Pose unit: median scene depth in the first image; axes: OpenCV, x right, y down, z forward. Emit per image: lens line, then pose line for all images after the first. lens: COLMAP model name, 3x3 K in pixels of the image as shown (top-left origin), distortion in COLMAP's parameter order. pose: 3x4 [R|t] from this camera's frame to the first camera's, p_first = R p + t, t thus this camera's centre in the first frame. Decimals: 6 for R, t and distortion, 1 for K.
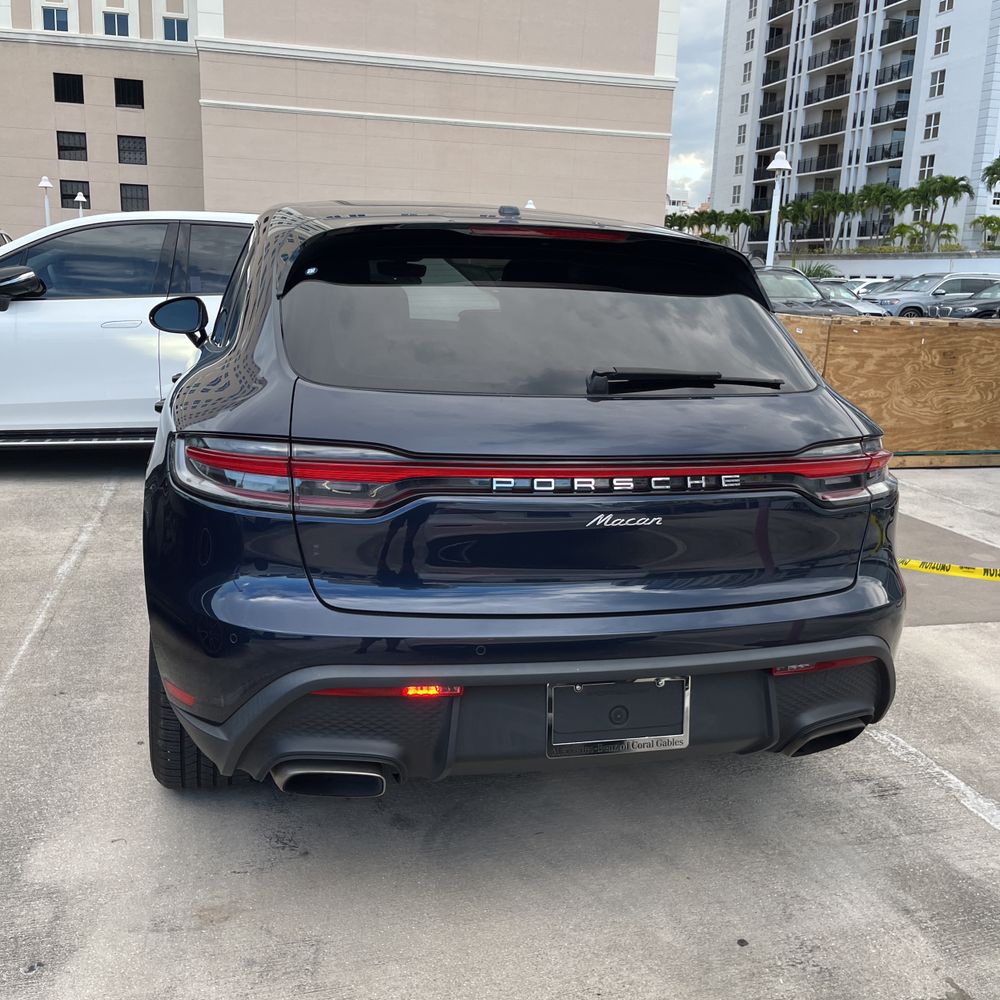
lens RADIAL K [[1014.6, 0, 494.2], [0, 1014.6, 516.9], [0, 0, 1]] dist [0.060689, -0.082424]
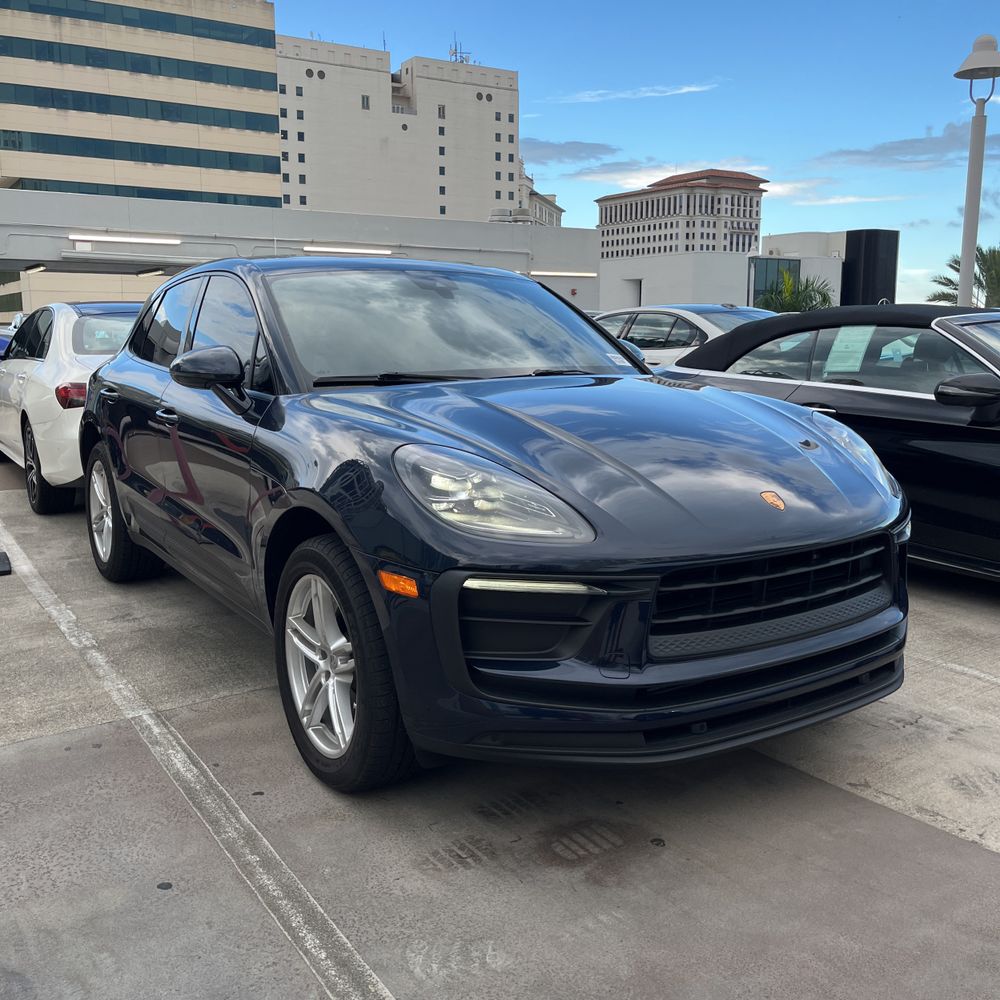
lens RADIAL K [[1009.5, 0, 513.1], [0, 1009.5, 499.2], [0, 0, 1]] dist [0.021330, 0.005841]
pose [[-0.945568, 0.018089, -0.324921, 0.012514], [-0.109637, 0.922376, 0.370409, -0.021914], [0.306400, 0.385870, -0.870186, 0.098662]]
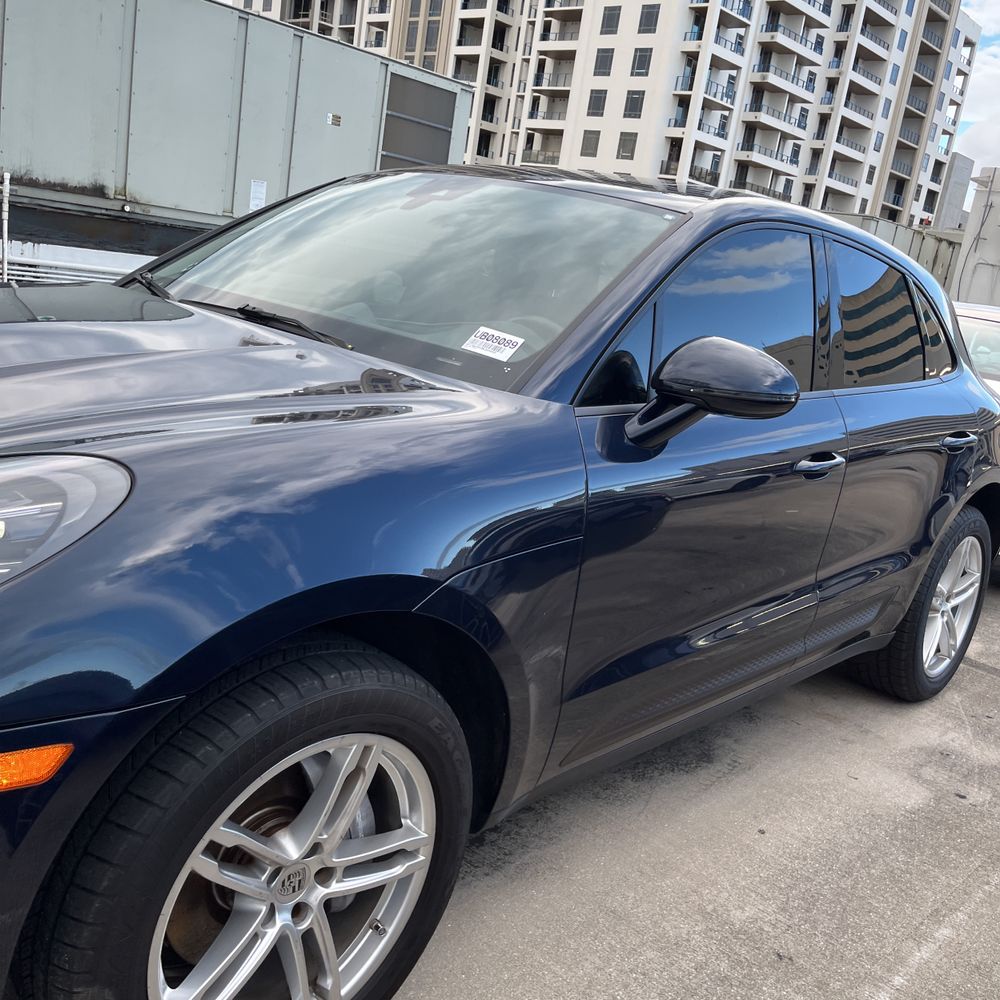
lens RADIAL K [[1008.7, 0, 511.9], [0, 1008.7, 497.9], [0, 0, 1]] dist [0.036403, -0.021742]
pose [[-0.533423, -0.312211, 0.786120, -0.033910], [0.024296, 0.923347, 0.383197, -0.015711], [-0.845500, 0.223506, -0.484949, 0.063106]]
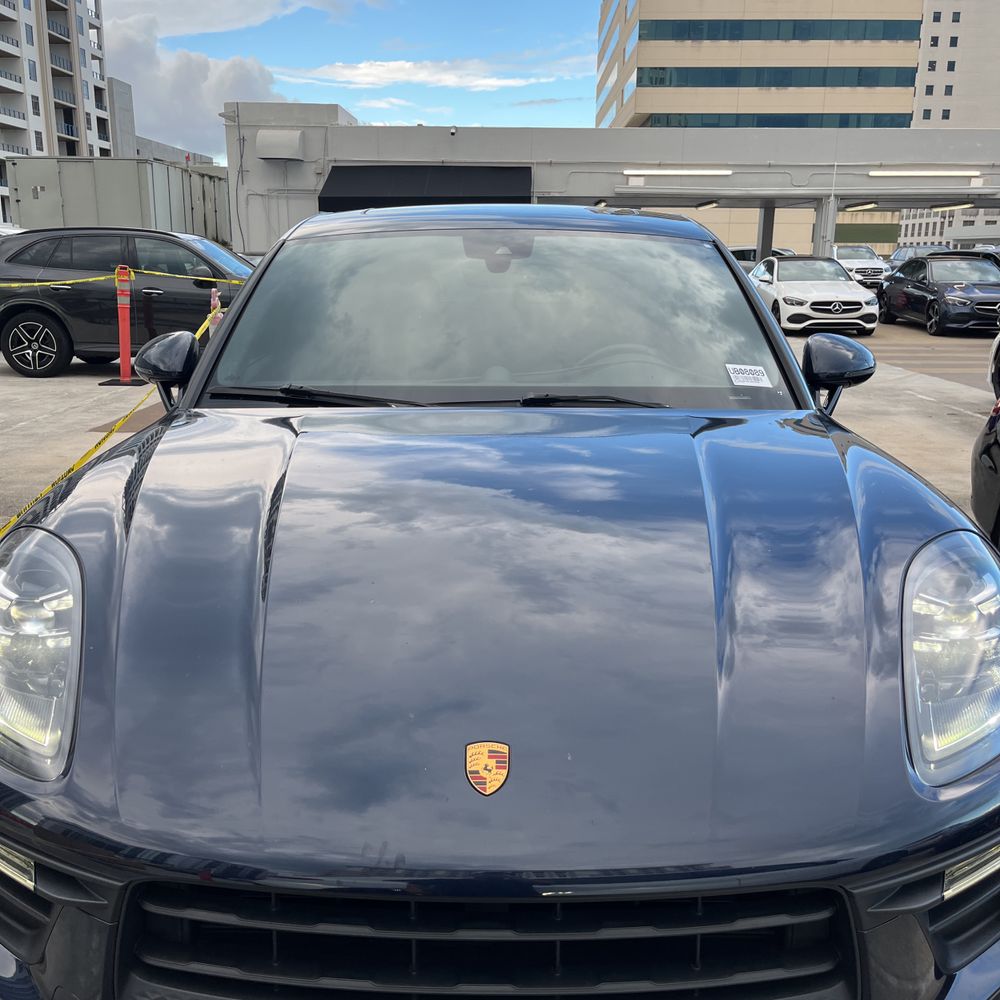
lens RADIAL K [[1025.9, 0, 490.2], [0, 1025.9, 498.6], [0, 0, 1]] dist [0.044163, -0.056904]
pose [[-0.963469, -0.104408, 0.246630, -0.011568], [0.019603, 0.890918, 0.453741, -0.021283], [-0.267102, 0.442000, -0.856325, 0.082980]]
